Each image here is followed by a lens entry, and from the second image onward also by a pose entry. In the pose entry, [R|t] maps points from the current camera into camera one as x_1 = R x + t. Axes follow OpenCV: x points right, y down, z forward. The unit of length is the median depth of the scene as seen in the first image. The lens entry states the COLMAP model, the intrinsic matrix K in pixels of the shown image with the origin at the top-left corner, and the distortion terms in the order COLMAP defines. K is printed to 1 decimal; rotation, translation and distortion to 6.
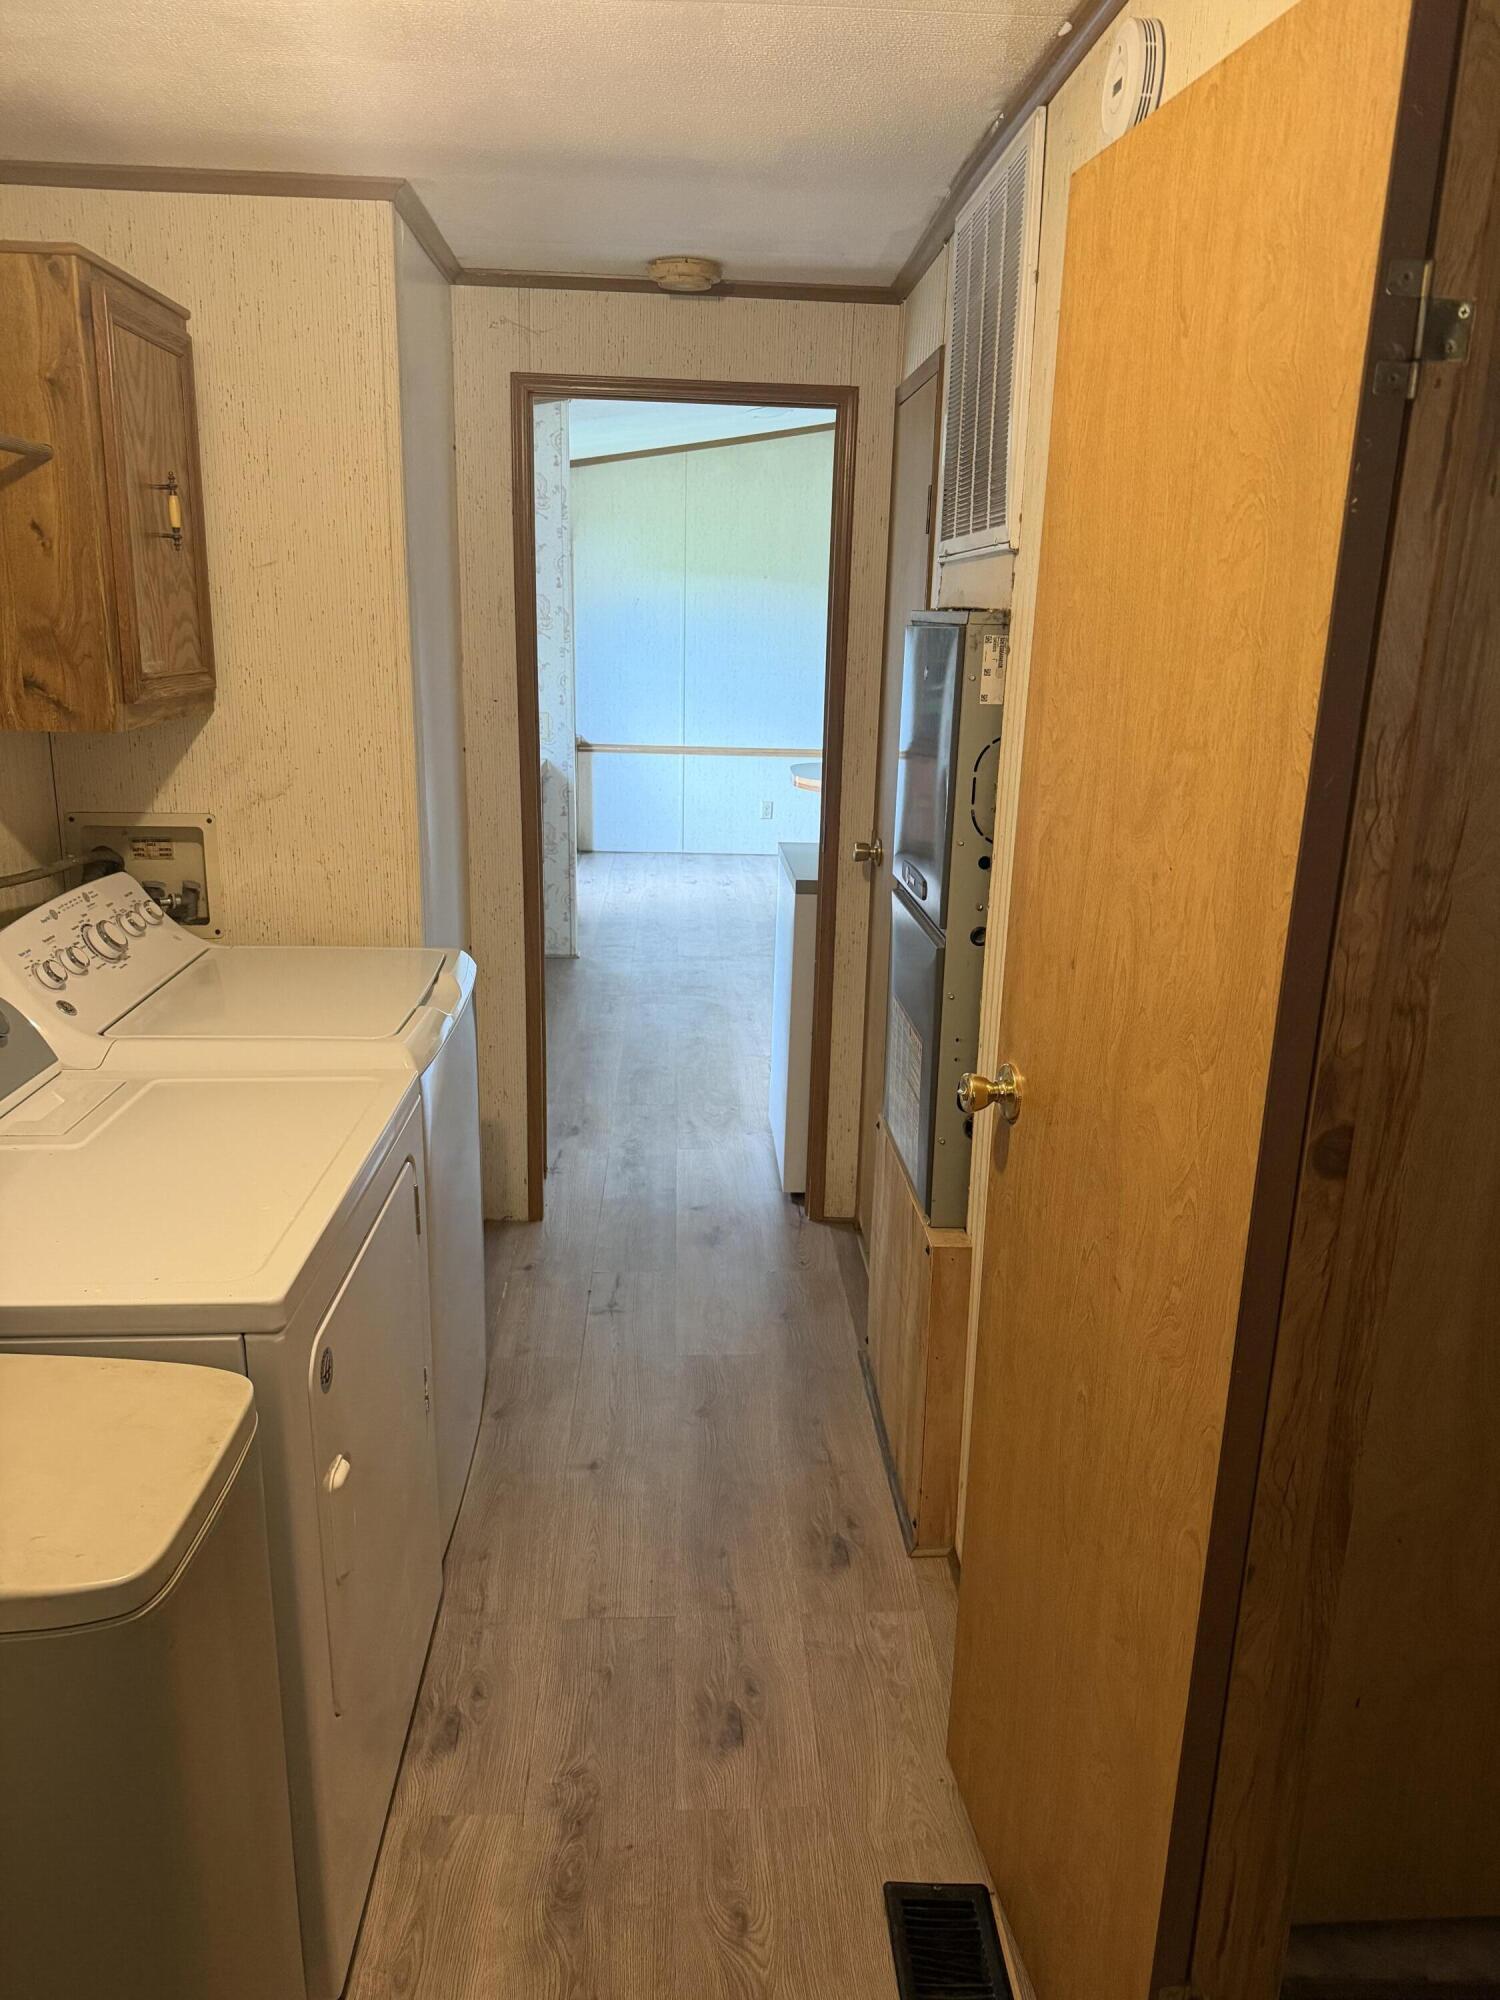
lens RADIAL K [[1393.1, 0, 755.9], [0, 1393.1, 991.7], [0, 0, 1]] dist [0.037765, -0.055887]
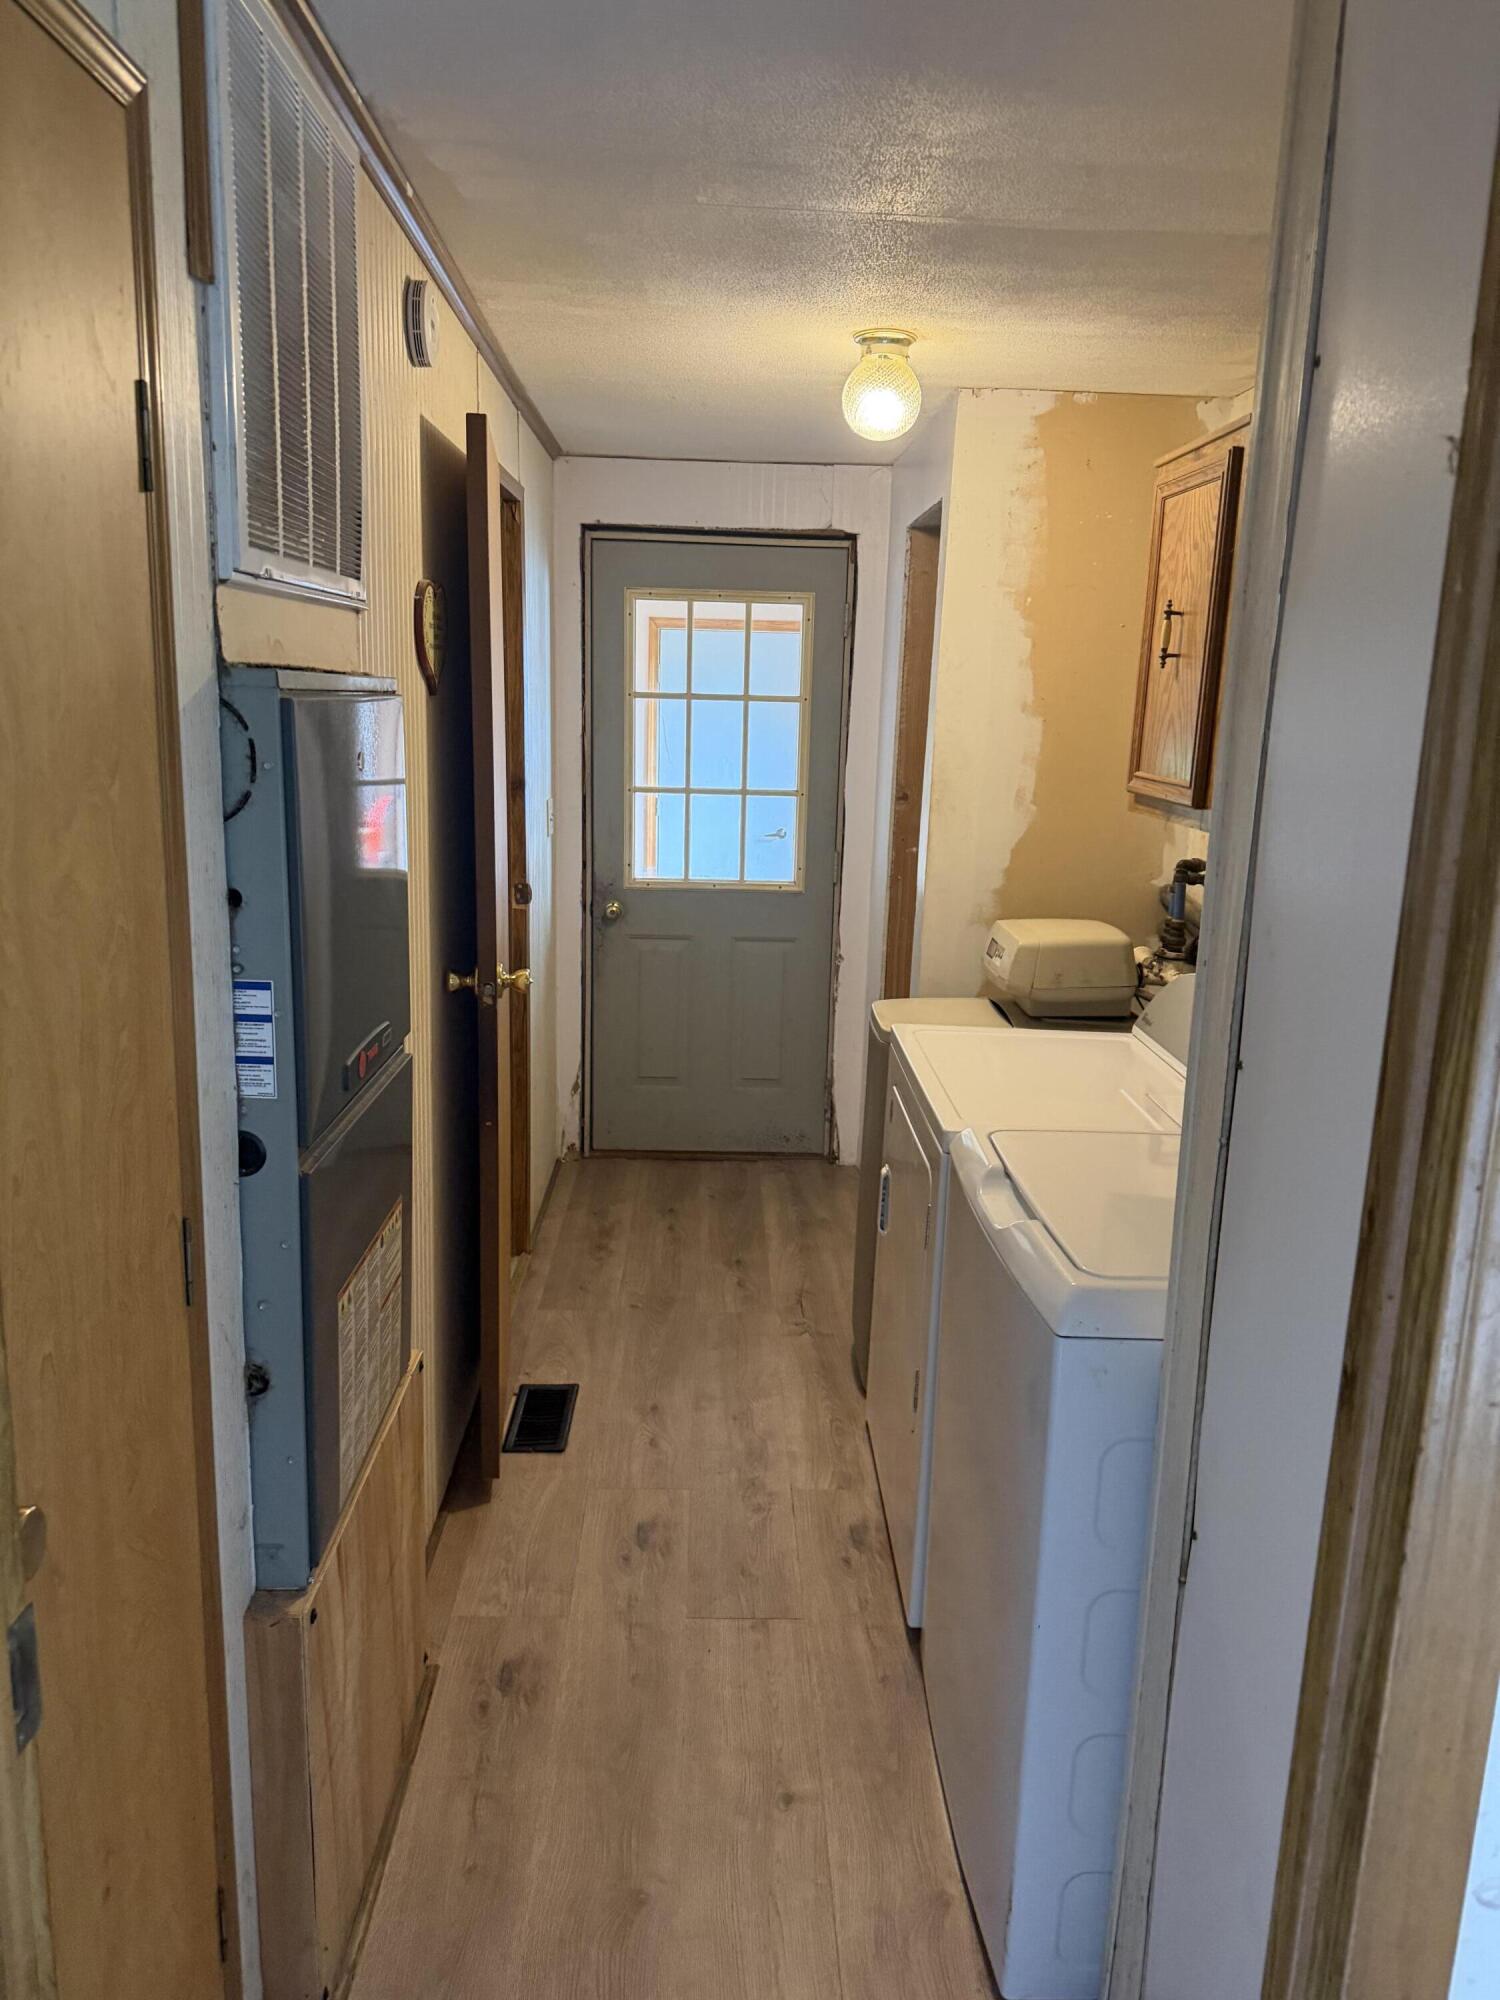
lens RADIAL K [[1393.1, 0, 750.3], [0, 1393.1, 1002.5], [0, 0, 1]] dist [0.037765, -0.055887]
pose [[-0.998224, -0.057294, 0.016334, -0.097384], [-0.043114, 0.883916, 0.465654, -0.473878], [-0.041117, 0.464123, -0.884816, 1.732278]]
